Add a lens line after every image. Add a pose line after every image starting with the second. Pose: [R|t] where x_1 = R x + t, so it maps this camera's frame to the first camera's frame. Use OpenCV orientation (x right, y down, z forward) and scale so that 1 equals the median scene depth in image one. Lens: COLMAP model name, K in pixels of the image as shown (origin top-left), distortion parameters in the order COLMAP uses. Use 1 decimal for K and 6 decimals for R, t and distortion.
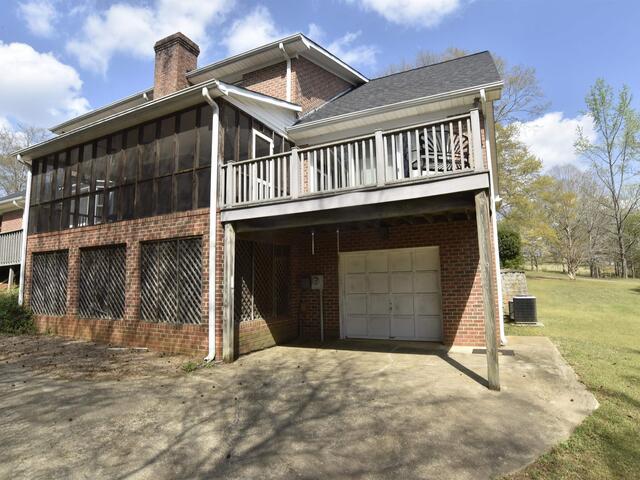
lens RADIAL K [[375.0, 0, 320.0], [0, 375.0, 240.0], [0, 0, 1]] dist [-0.101843, 0.001340]
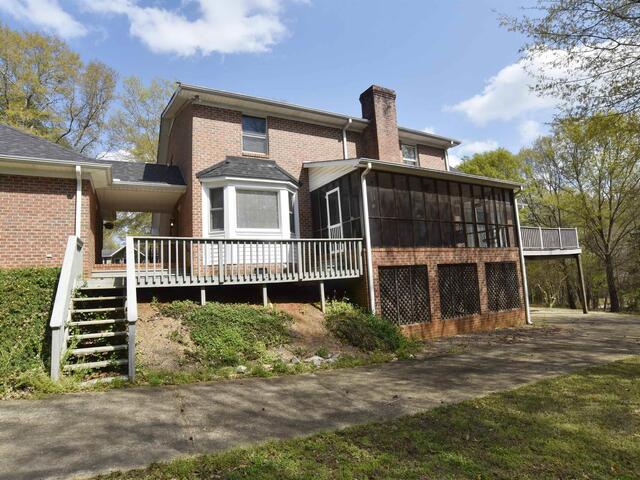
lens RADIAL K [[375.0, 0, 320.0], [0, 375.0, 240.0], [0, 0, 1]] dist [-0.101843, 0.001340]
pose [[0.565744, 0.076651, 0.821011, -2.146257], [-0.065743, 0.996693, -0.047750, 0.028889], [-0.821956, -0.026962, 0.568912, 0.652063]]
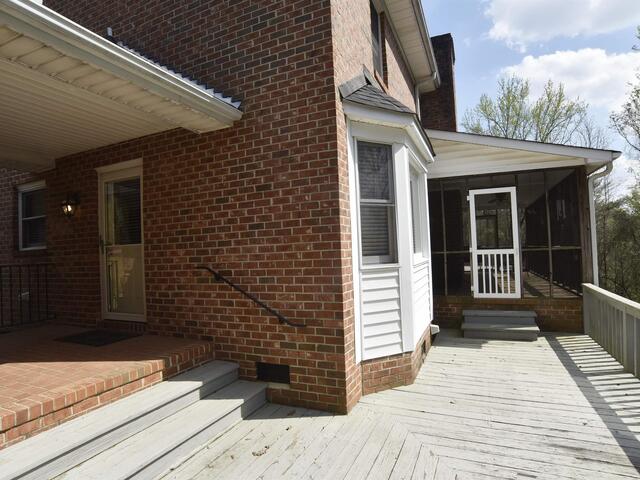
lens RADIAL K [[375.0, 0, 320.0], [0, 375.0, 240.0], [0, 0, 1]] dist [-0.101843, 0.001340]
pose [[-0.057584, 0.046050, 0.997278, -1.735125], [-0.099028, 0.993746, -0.051604, -0.041485], [-0.993417, -0.101730, -0.052664, 1.847872]]
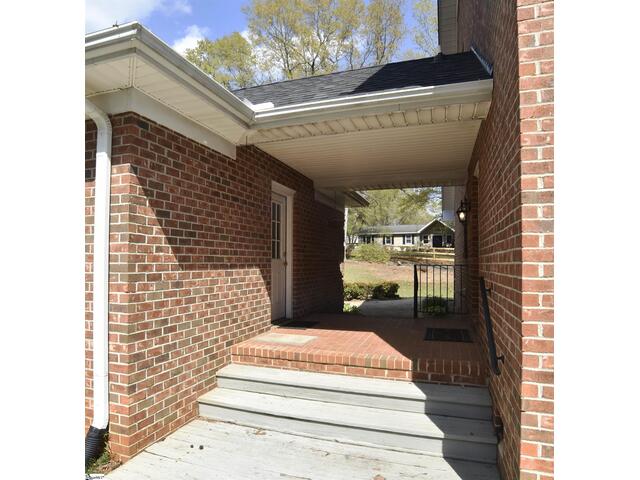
lens RADIAL K [[375.0, 0, 320.0], [0, 375.0, 240.0], [0, 0, 1]] dist [-0.101843, 0.001340]
pose [[0.988941, 0.037009, 0.143615, -1.483618], [-0.051580, 0.993740, 0.099096, -0.094836], [-0.139048, -0.105408, 0.984660, 1.579337]]
